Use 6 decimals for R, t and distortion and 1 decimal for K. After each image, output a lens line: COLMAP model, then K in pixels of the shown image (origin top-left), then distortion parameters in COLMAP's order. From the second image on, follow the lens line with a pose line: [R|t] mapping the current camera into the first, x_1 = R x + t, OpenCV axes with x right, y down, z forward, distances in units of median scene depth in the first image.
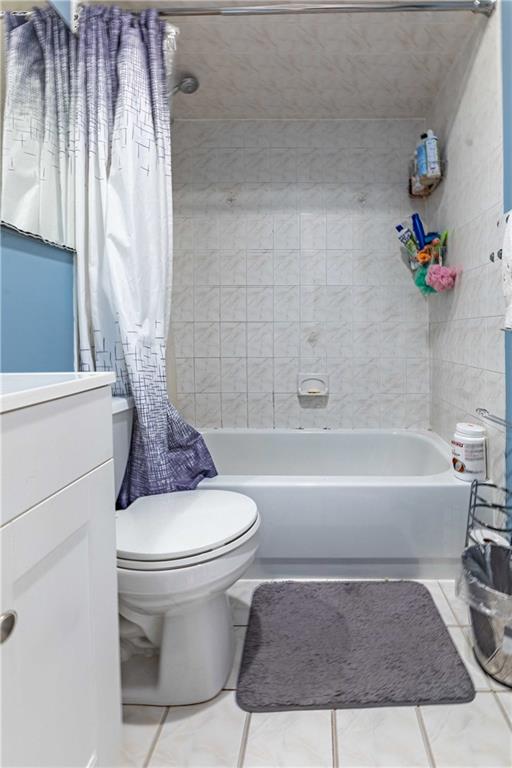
lens RADIAL K [[357.6, 0, 256.1], [0, 357.6, 324.0], [0, 0, 1]] dist [-0.023280, 0.007388]
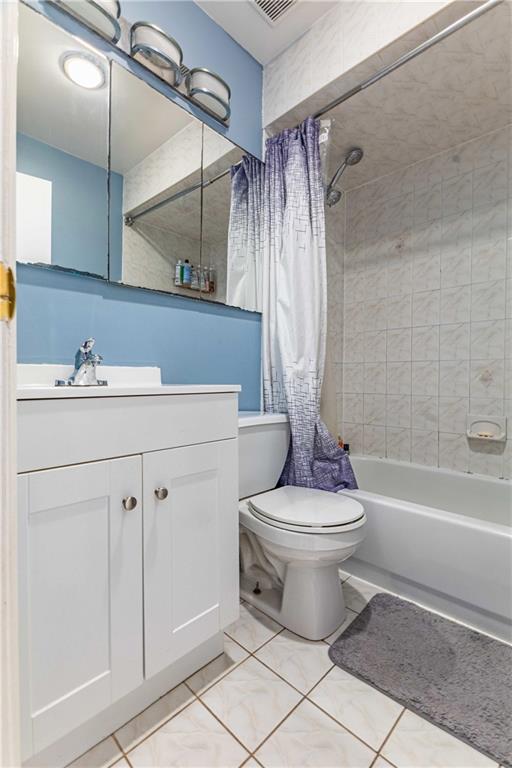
lens RADIAL K [[350.3, 0, 256.0], [0, 350.3, 384.0], [0, 0, 1]] dist [0.000656, -0.000241]
pose [[0.724969, 0.014866, -0.688621, 0.470100], [-0.005487, 0.999860, 0.015809, 0.064039], [0.688760, -0.007683, 0.724949, -0.071487]]
